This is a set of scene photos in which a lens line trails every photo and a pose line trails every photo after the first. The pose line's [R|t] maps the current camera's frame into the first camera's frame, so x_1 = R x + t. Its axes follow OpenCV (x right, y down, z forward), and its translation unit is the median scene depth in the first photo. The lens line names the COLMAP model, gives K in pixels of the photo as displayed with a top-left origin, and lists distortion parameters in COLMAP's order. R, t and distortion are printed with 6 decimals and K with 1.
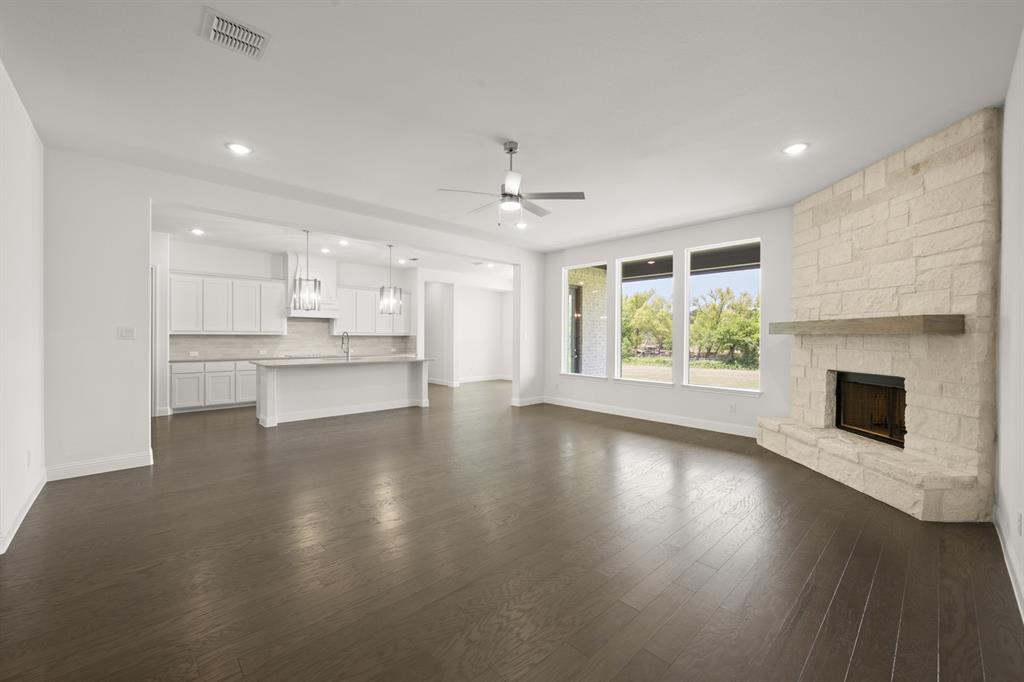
lens RADIAL K [[401.9, 0, 512.0], [0, 401.9, 341.0], [0, 0, 1]] dist [0.000043, 0.000896]
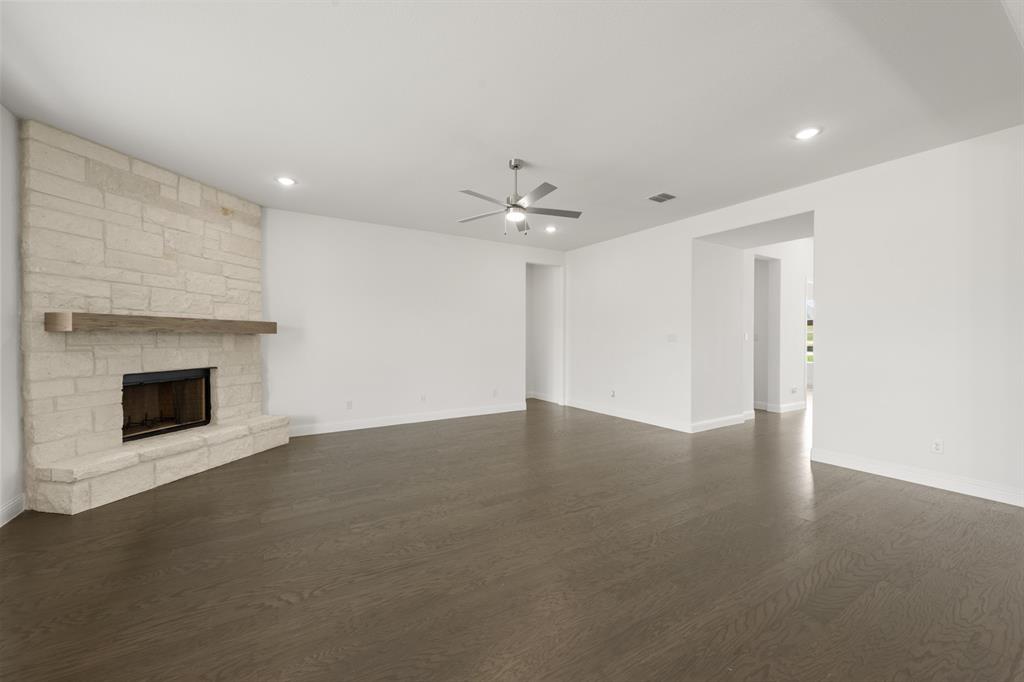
lens RADIAL K [[401.9, 0, 512.0], [0, 401.9, 341.0], [0, 0, 1]] dist [0.000043, 0.000896]
pose [[-0.980068, -0.007644, 0.198517, -0.195973], [-0.003446, 0.999763, 0.021487, -0.021820], [-0.198634, 0.020375, -0.979862, 1.950021]]
